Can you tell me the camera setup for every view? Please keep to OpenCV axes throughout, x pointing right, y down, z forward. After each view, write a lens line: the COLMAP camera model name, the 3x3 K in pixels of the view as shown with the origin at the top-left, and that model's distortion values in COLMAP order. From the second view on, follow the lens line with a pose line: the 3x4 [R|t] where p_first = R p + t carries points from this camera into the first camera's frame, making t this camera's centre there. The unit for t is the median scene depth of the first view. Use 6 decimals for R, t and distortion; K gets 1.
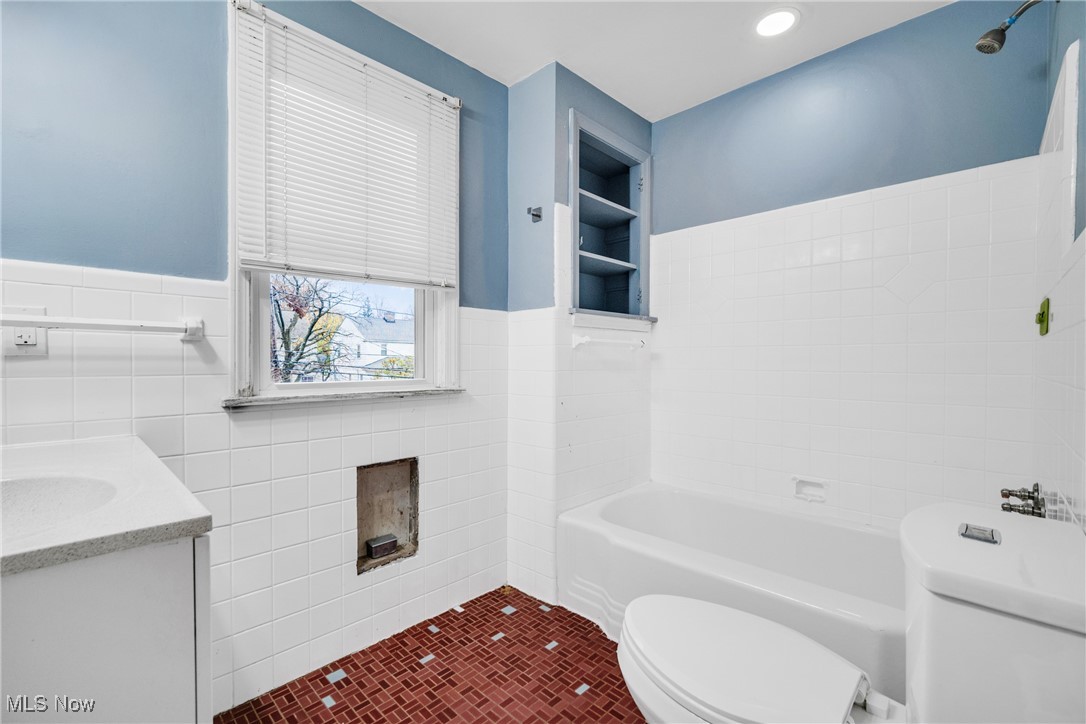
lens RADIAL K [[474.3, 0, 543.0], [0, 474.3, 362.0], [0, 0, 1]] dist [-0.001786, -0.000127]
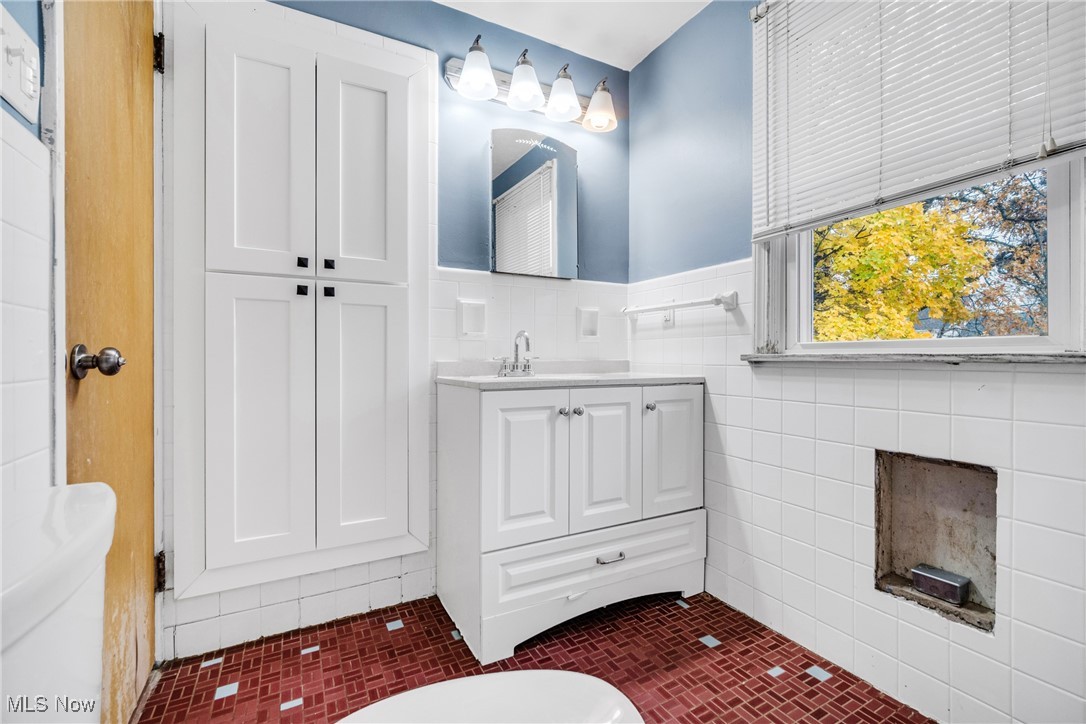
lens RADIAL K [[463.6, 0, 541.8], [0, 463.6, 356.1], [0, 0, 1]] dist [-0.000477, -0.000041]
pose [[-0.302647, -0.009100, -0.953059, 0.564969], [-0.005717, 0.999954, -0.007732, 0.086779], [0.953086, 0.003108, -0.302685, 0.796364]]
